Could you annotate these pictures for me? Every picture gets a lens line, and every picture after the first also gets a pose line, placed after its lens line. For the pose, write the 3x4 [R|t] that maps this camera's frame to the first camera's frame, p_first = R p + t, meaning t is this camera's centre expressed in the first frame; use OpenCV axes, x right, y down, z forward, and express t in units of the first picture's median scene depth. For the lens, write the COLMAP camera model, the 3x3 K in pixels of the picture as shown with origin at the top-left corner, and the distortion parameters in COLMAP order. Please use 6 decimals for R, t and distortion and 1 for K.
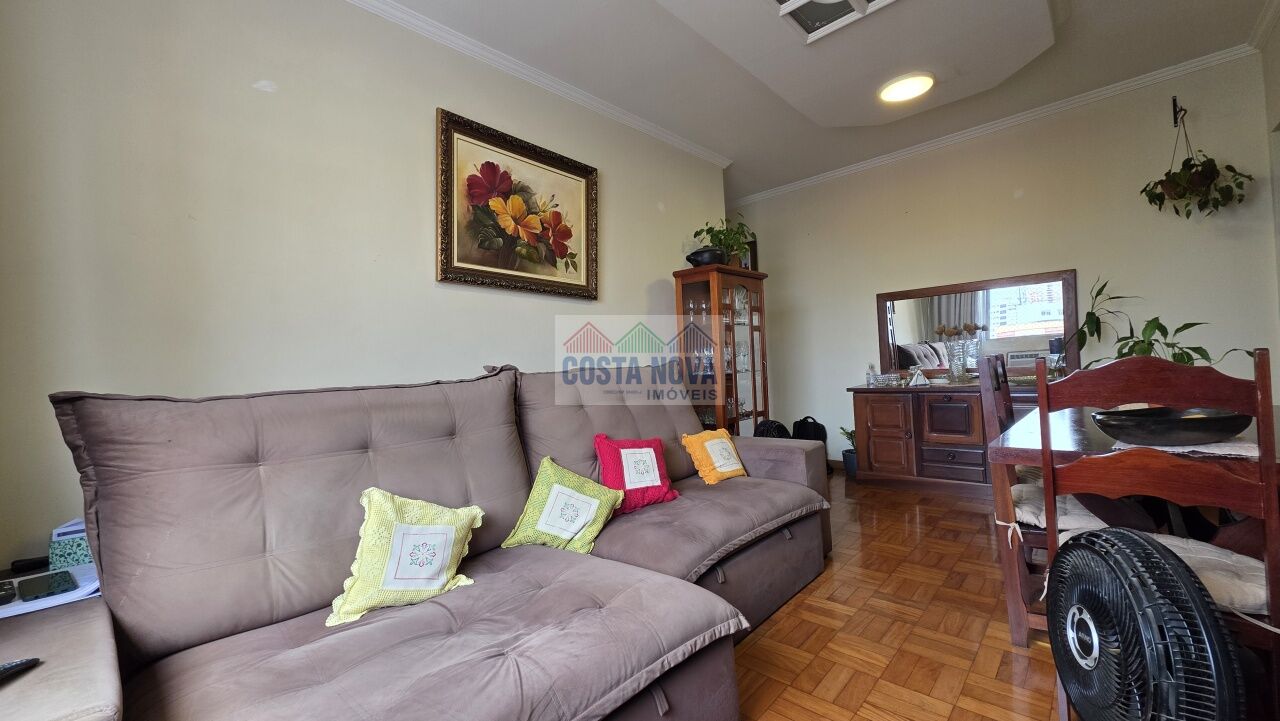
lens RADIAL K [[509.0, 0, 639.5], [0, 509.0, 360.8], [0, 0, 1]] dist [0.000000, -0.000328]
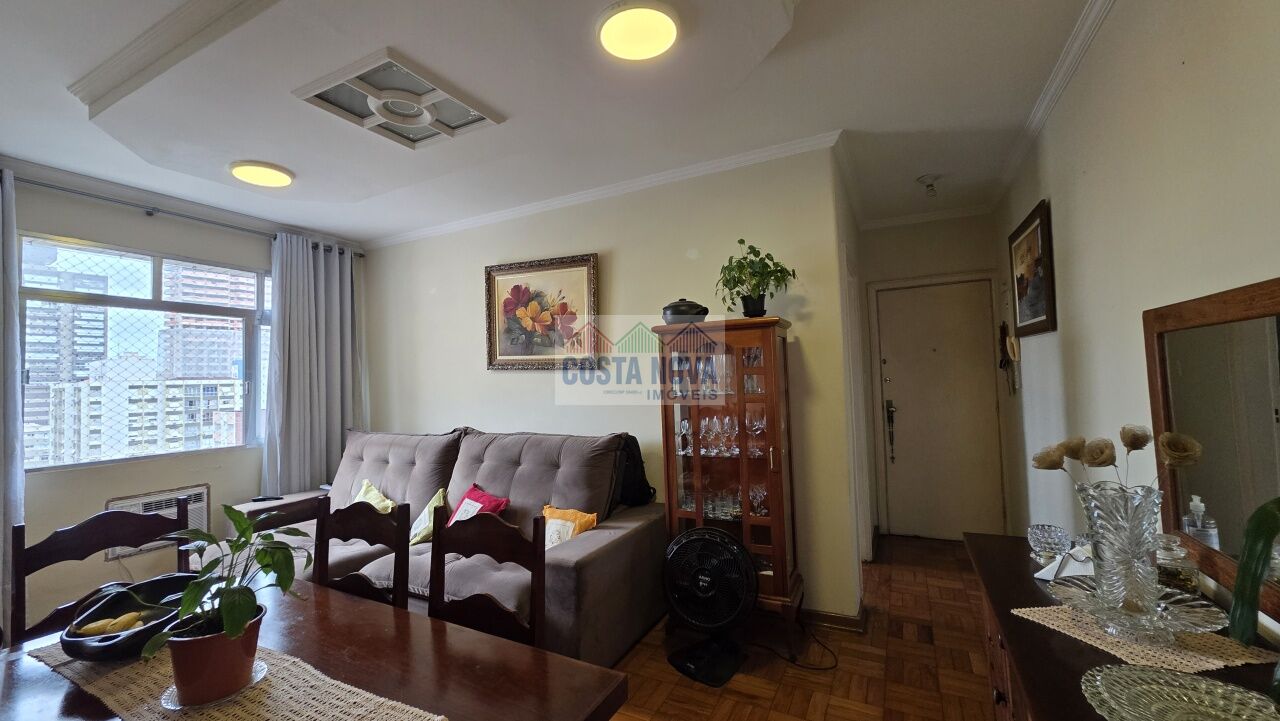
lens RADIAL K [[509.0, 0, 639.6], [0, 509.0, 363.8], [0, 0, 1]] dist [0.000000, -0.000328]
pose [[0.262000, 0.007985, -0.965035, 1.140800], [0.017986, 0.999752, 0.013155, -0.161798], [0.964900, -0.020804, 0.261791, 0.883472]]
